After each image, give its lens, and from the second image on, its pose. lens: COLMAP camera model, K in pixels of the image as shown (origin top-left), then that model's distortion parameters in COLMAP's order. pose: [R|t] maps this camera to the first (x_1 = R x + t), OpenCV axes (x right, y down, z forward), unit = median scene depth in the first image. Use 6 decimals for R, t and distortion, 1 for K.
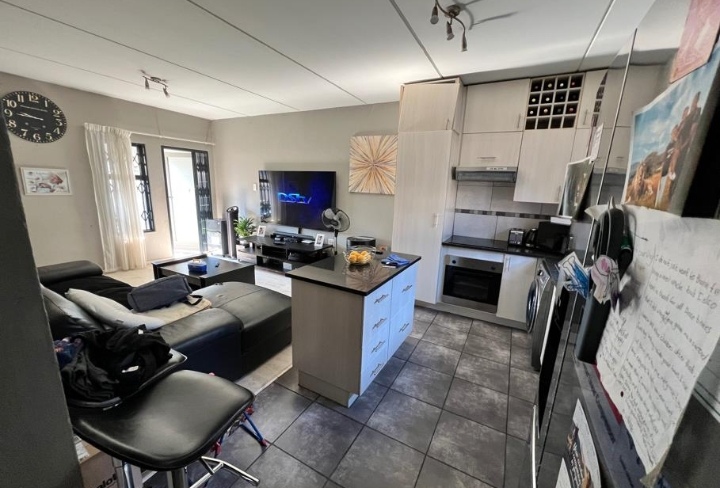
lens RADIAL K [[283.9, 0, 359.5], [0, 283.9, 245.4], [0, 0, 1]] dist [0.001480, 0.000175]
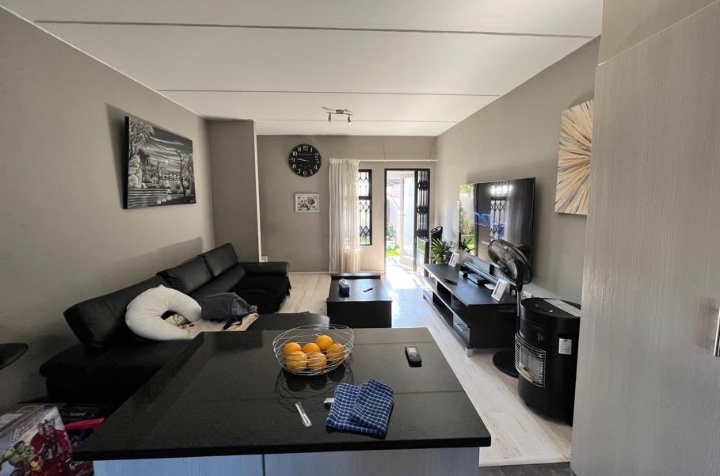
lens RADIAL K [[286.9, 0, 358.0], [0, 286.9, 224.9], [0, 0, 1]] dist [-0.000586, -0.000017]
pose [[0.524102, 0.049964, -0.850189, 0.230907], [-0.158614, 0.986538, -0.039802, -0.086200], [0.836755, 0.155712, 0.524971, 0.414882]]
